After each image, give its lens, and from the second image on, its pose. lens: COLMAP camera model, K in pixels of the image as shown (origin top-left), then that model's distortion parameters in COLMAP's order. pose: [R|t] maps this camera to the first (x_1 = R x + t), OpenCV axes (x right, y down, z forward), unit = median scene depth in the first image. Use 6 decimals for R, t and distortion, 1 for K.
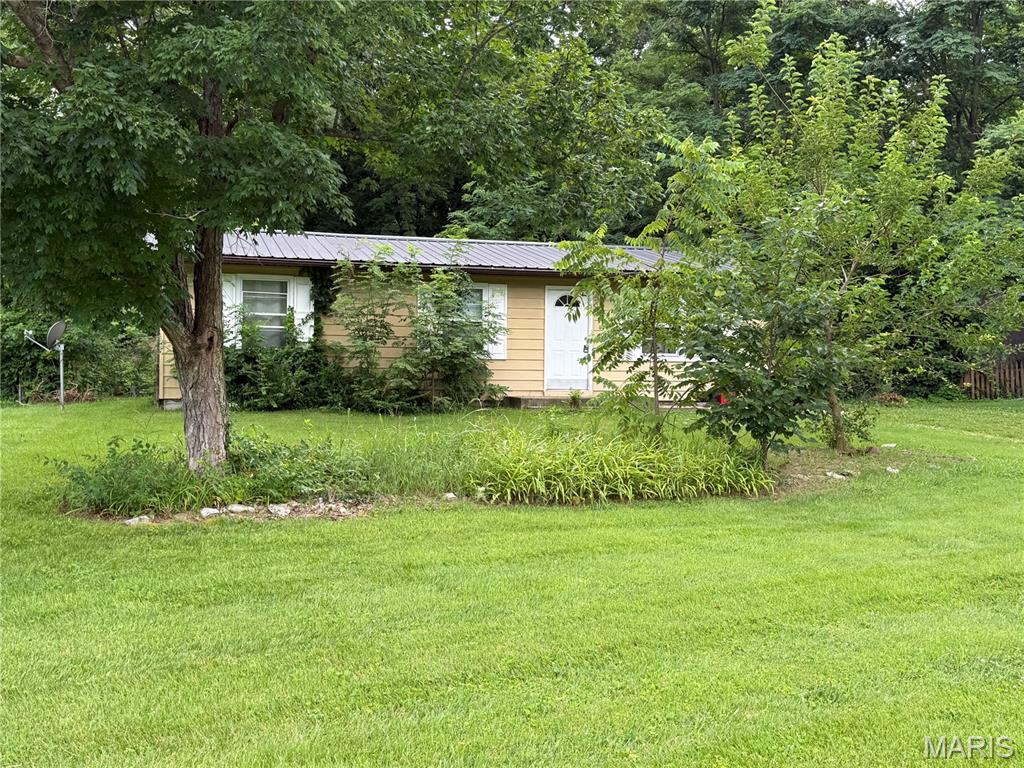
lens RADIAL K [[1194.4, 0, 510.0], [0, 1194.4, 387.5], [0, 0, 1]] dist [0.092349, 0.000000]
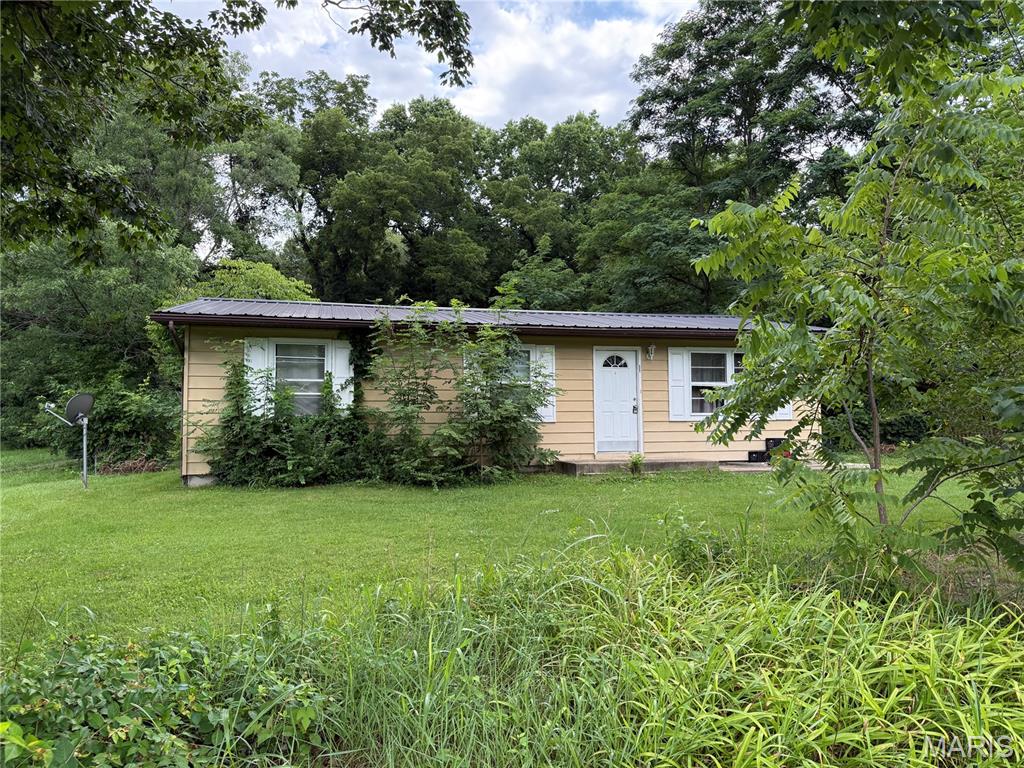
lens RADIAL K [[717.3, 0, 515.9], [0, 717.3, 383.5], [0, 0, 1]] dist [0.018008, -0.009295]
pose [[0.999718, -0.022741, -0.006765, -0.032906], [0.022196, 0.997161, -0.071957, -0.014641], [0.008382, 0.071786, 0.997385, 0.446132]]
